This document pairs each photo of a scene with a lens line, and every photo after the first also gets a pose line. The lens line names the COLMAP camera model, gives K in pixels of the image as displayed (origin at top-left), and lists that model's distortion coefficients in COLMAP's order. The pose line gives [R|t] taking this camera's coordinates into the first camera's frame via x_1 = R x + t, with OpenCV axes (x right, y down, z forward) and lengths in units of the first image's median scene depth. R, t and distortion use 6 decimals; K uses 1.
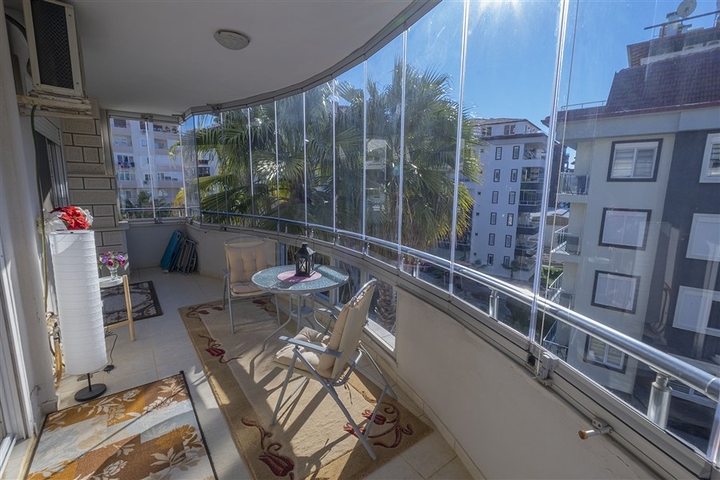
lens RADIAL K [[314.9, 0, 359.4], [0, 314.9, 226.4], [0, 0, 1]] dist [0.000318, 0.000053]
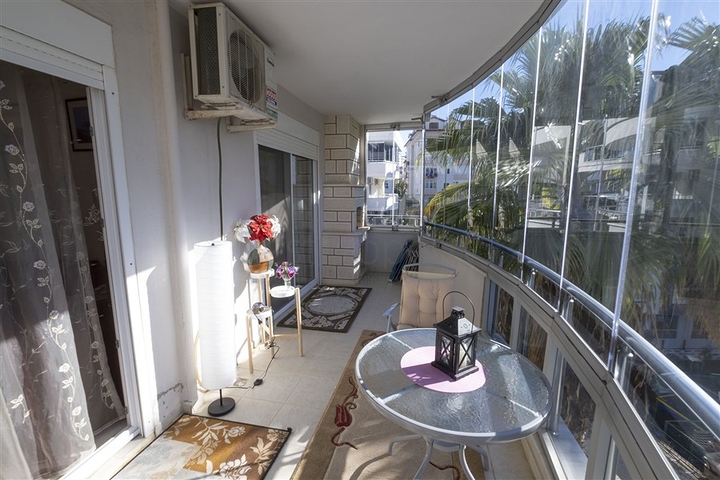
lens RADIAL K [[313.6, 0, 362.1], [0, 313.6, 235.6], [0, 0, 1]] dist [-0.000388, -0.000054]
pose [[0.663341, 0.099988, -0.741607, 0.099448], [-0.094360, 0.994299, 0.049656, -0.084760], [0.742344, 0.037040, 0.668994, 0.595542]]
